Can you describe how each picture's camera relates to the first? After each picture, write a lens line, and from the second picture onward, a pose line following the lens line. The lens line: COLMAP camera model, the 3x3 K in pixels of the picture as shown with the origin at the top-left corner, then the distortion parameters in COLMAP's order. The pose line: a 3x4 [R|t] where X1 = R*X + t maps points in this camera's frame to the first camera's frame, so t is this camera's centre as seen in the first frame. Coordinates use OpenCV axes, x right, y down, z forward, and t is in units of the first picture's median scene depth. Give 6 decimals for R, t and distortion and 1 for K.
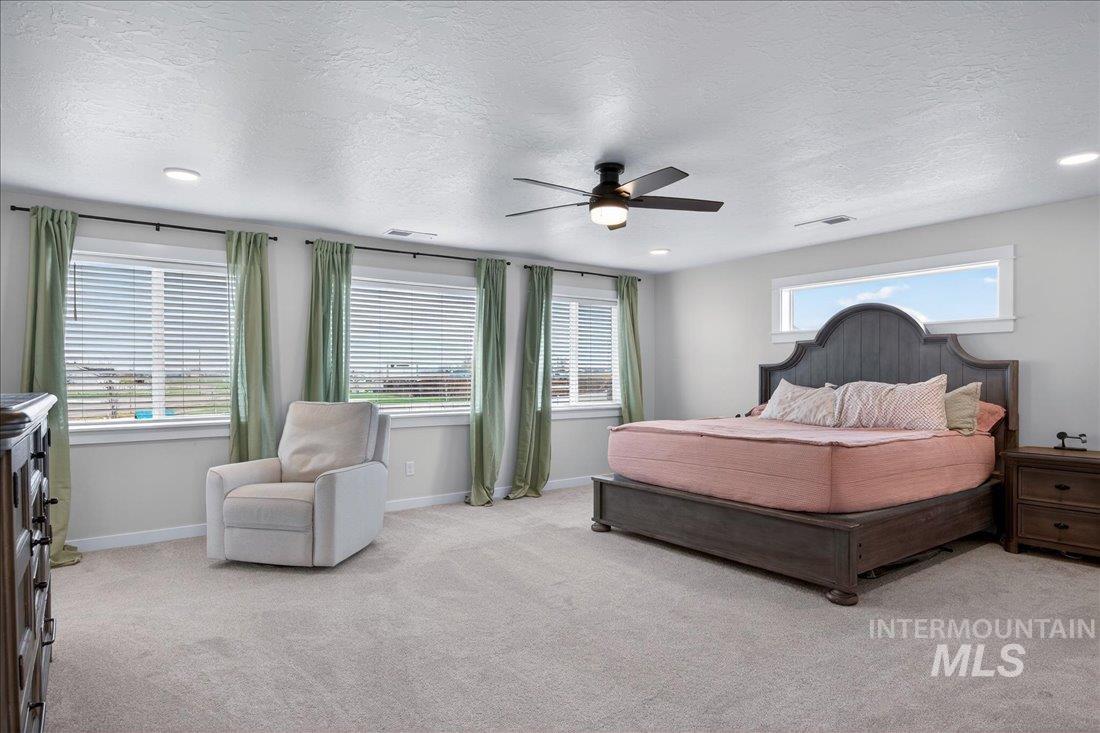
lens RADIAL K [[644.5, 0, 578.0], [0, 644.5, 369.6], [0, 0, 1]] dist [-0.017672, 0.011839]
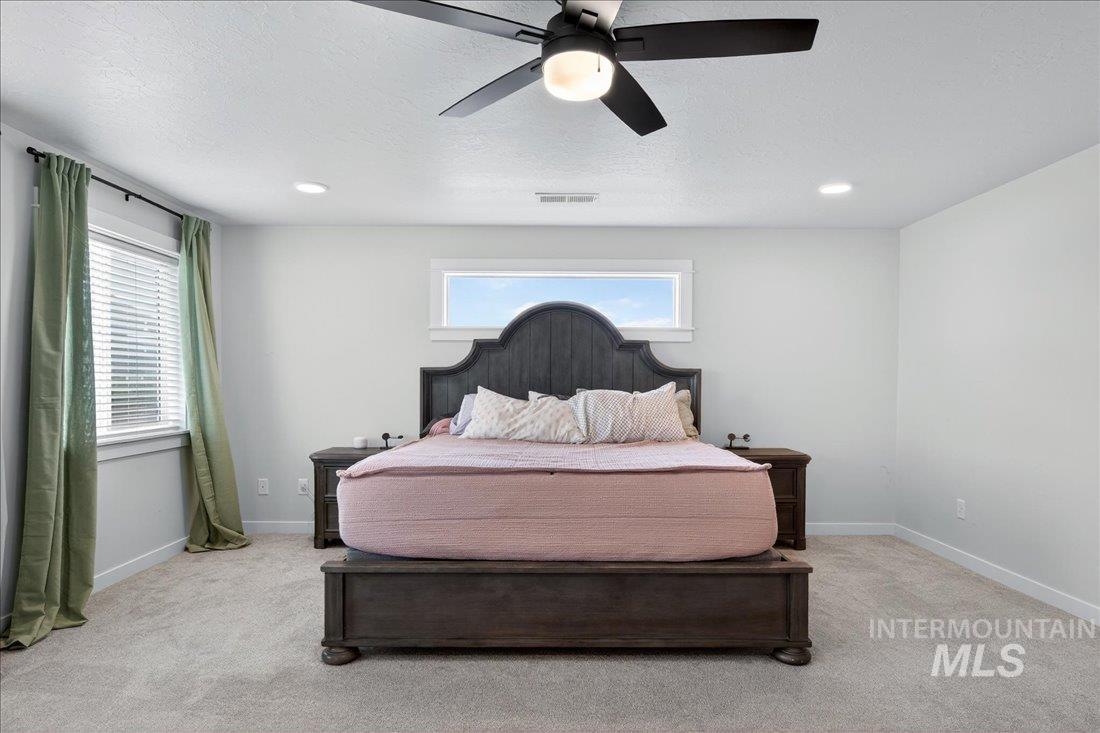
lens RADIAL K [[644.5, 0, 538.2], [0, 644.5, 382.1], [0, 0, 1]] dist [-0.017672, 0.011839]
pose [[0.600341, 0.003292, 0.799737, -0.303038], [-0.015034, 0.999861, 0.007170, 0.003069], [-0.799603, -0.016328, 0.600307, 0.523991]]
